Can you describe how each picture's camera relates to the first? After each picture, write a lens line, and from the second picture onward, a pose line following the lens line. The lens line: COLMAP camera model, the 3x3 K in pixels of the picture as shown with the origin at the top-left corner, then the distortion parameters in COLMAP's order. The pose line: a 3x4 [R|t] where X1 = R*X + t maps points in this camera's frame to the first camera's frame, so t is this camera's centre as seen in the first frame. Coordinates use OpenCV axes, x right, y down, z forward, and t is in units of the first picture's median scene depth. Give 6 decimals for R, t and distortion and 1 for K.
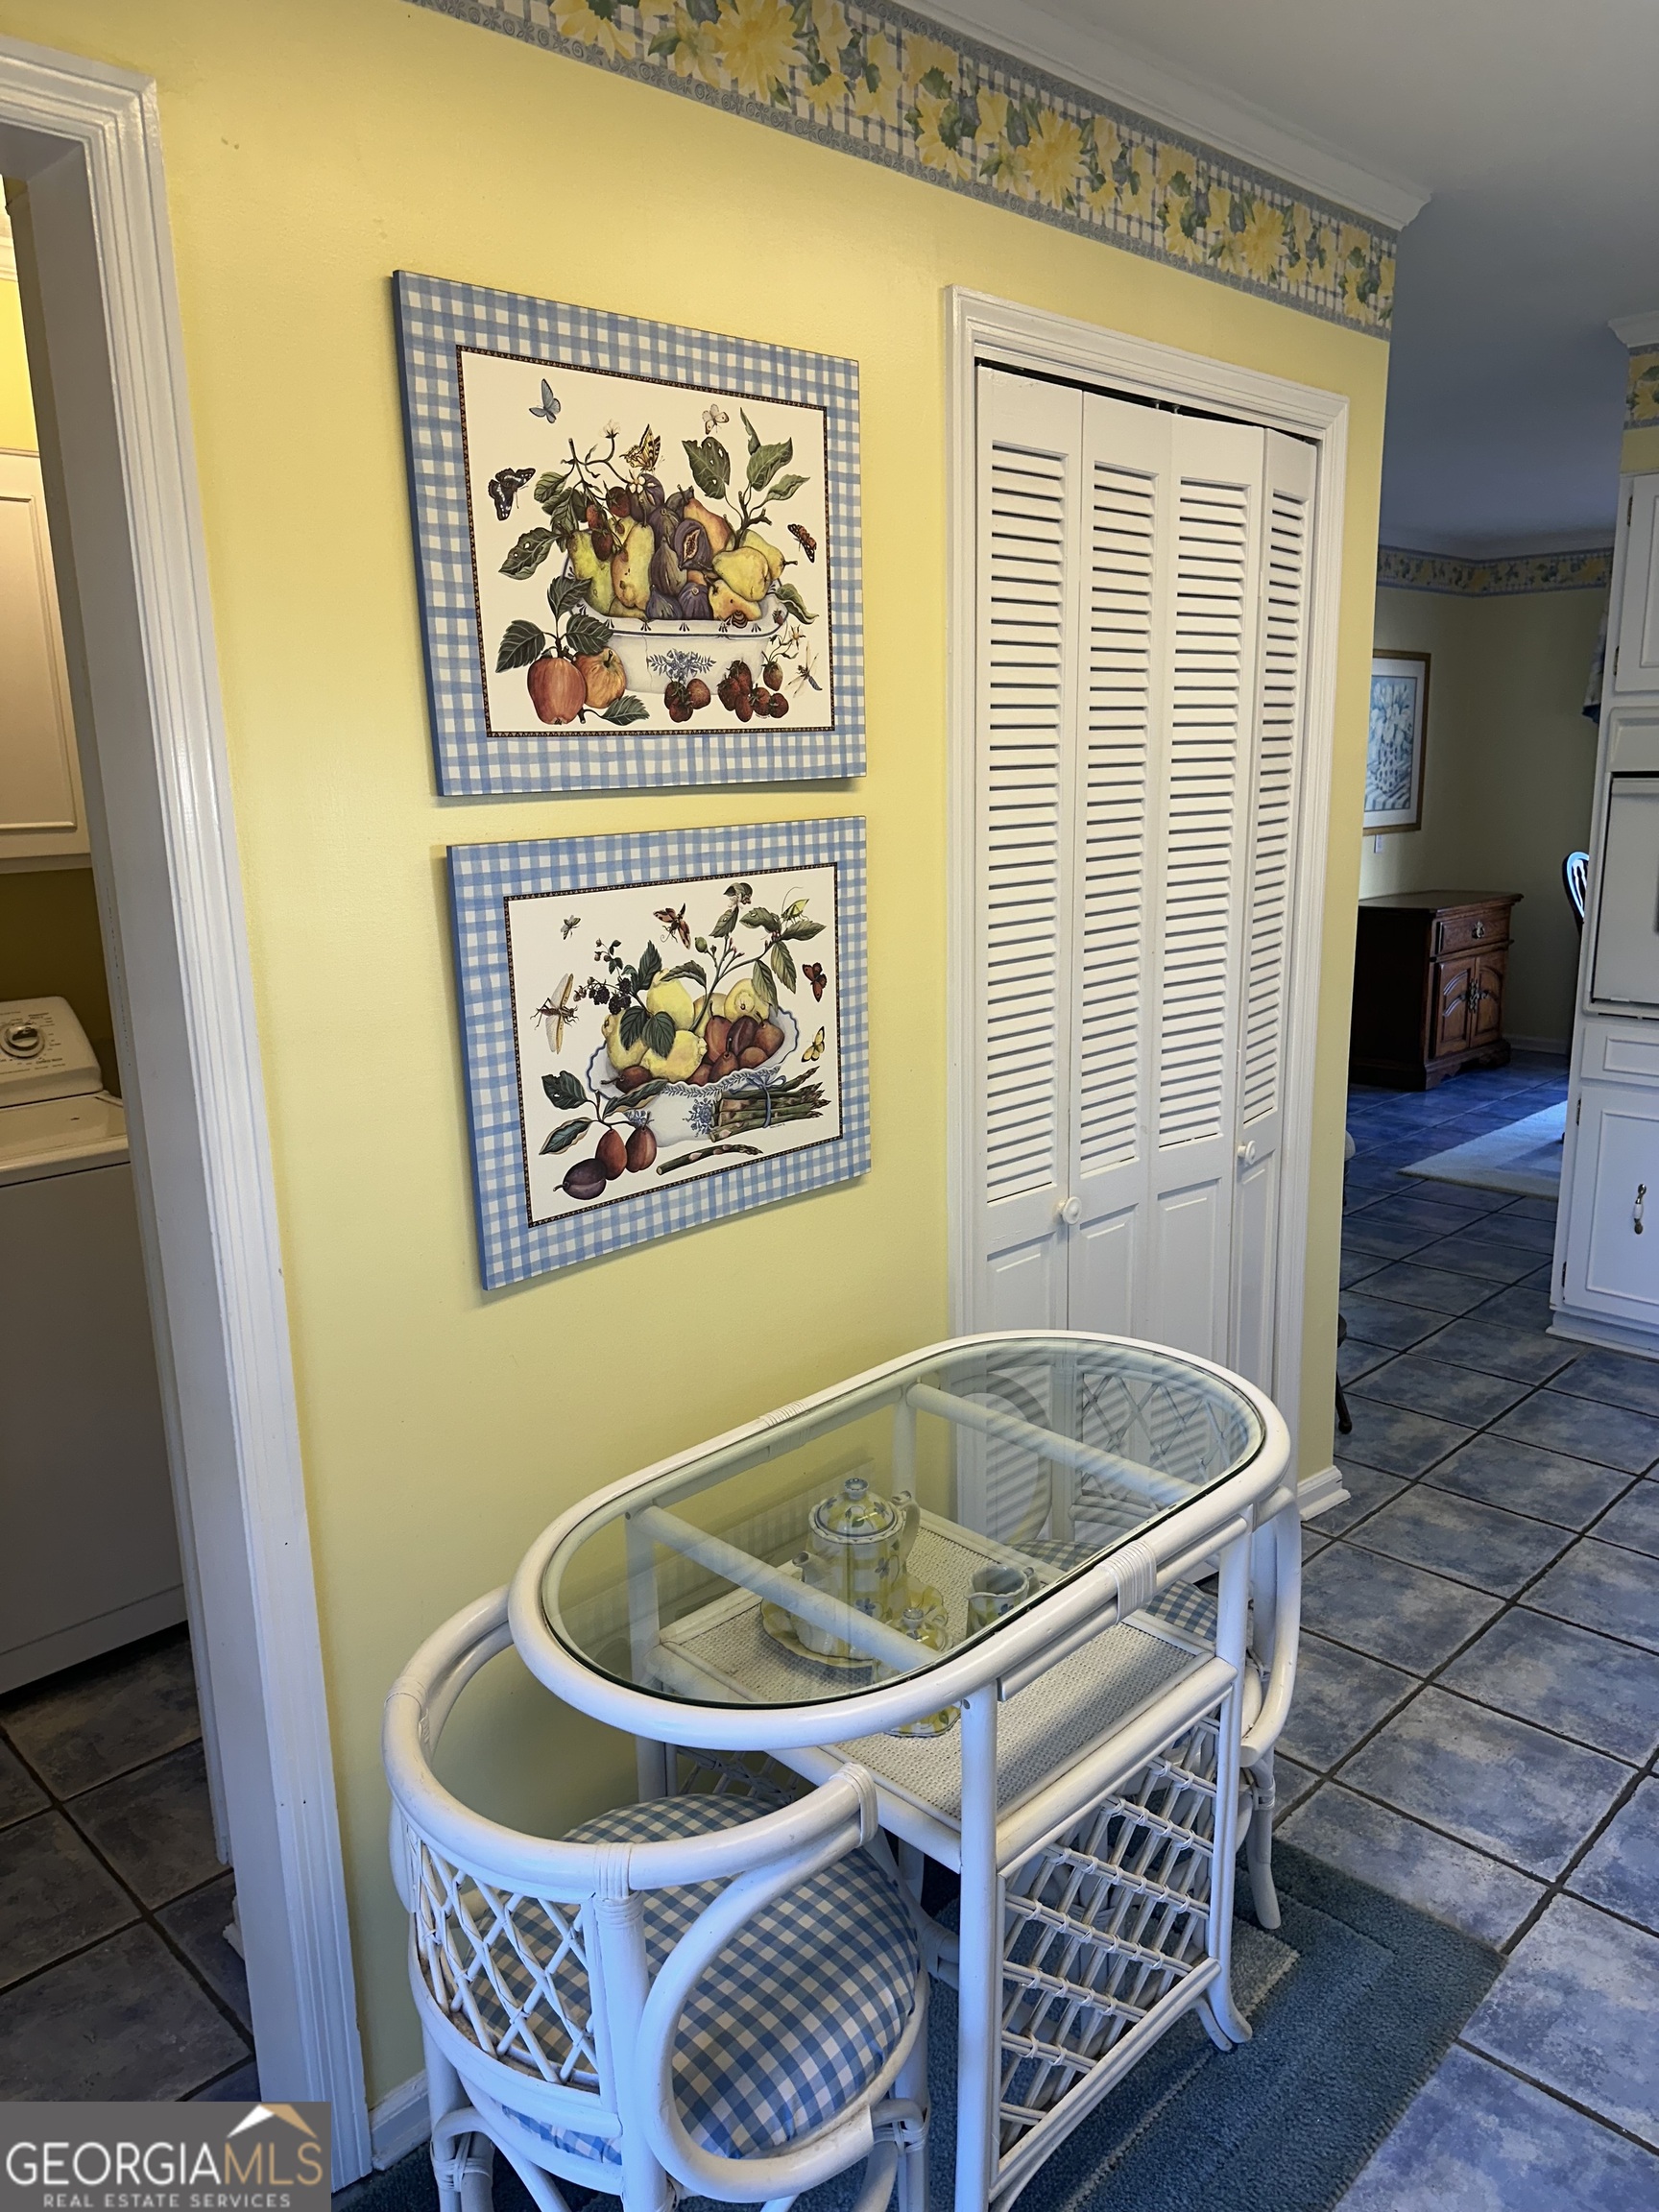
lens RADIAL K [[1598.9, 0, 761.6], [0, 1598.9, 1150.8], [0, 0, 1]] dist [0.046464, -0.061579]
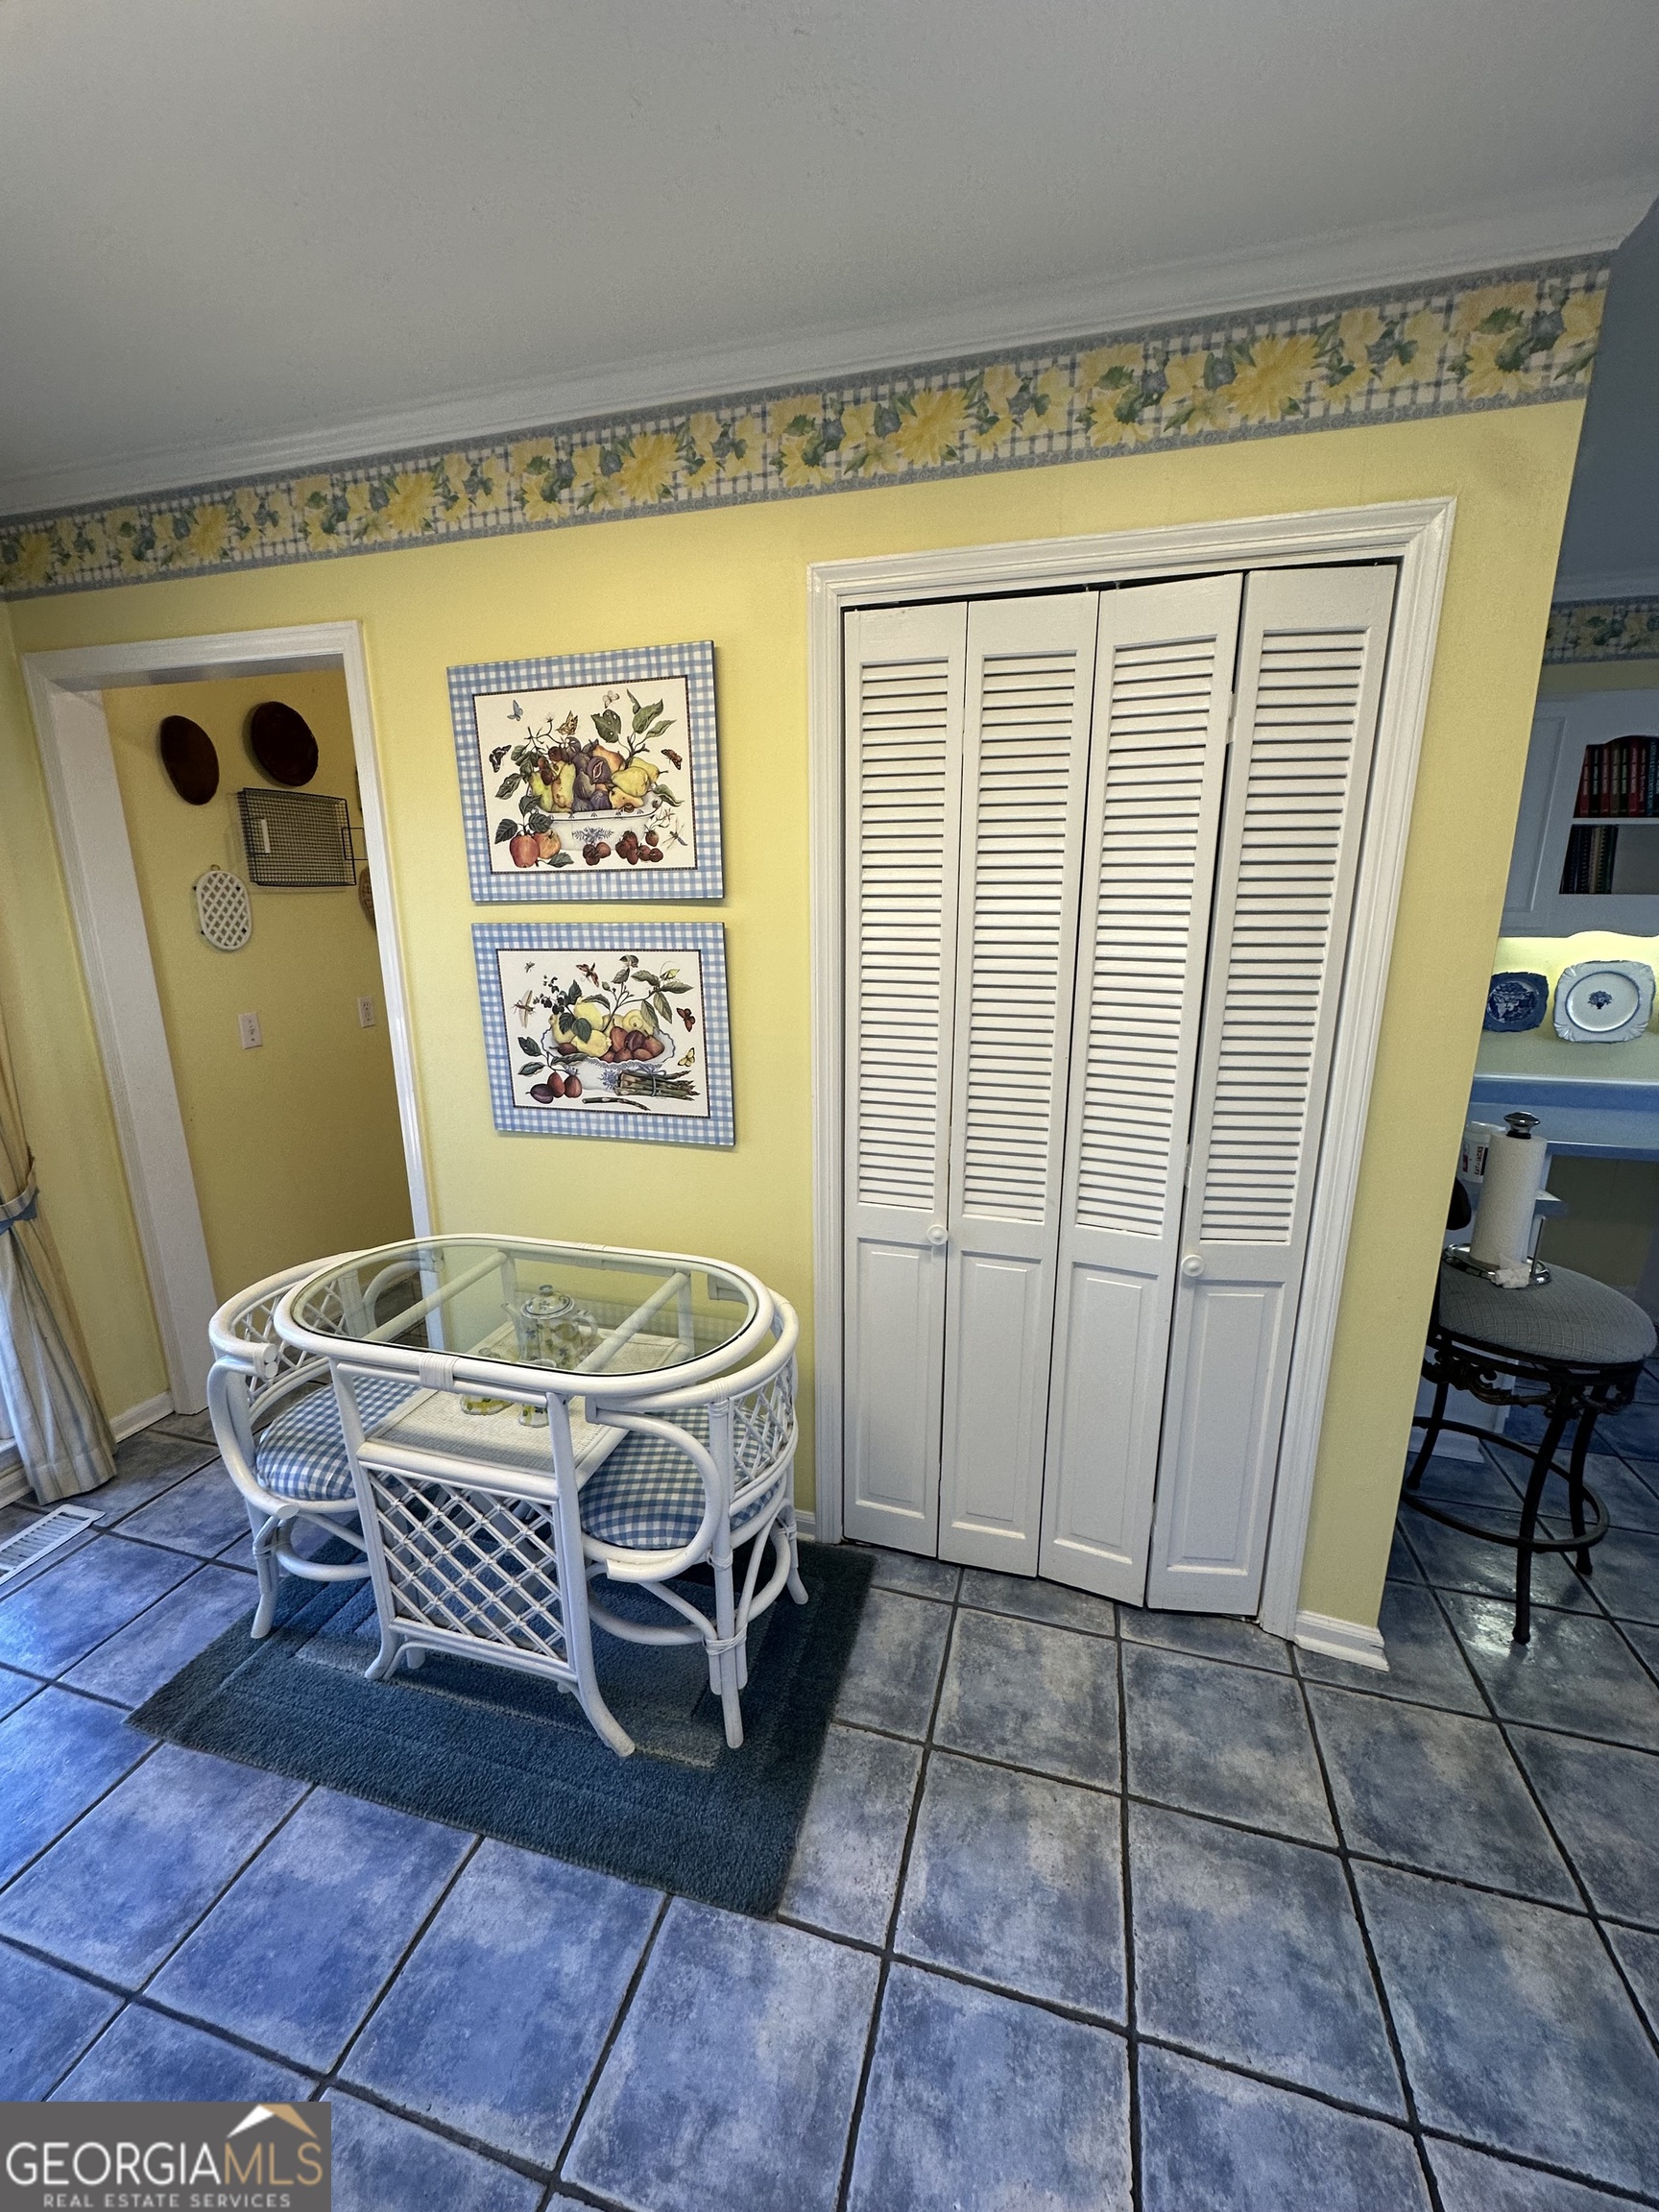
lens RADIAL K [[895.0, 0, 820.9], [0, 895.0, 1118.0], [0, 0, 1]] dist [-0.006214, 0.001626]
pose [[0.481426, 0.236818, -0.843888, 0.996746], [-0.216311, 0.965128, 0.147439, -0.190062], [0.849376, 0.111562, 0.515863, 0.702699]]
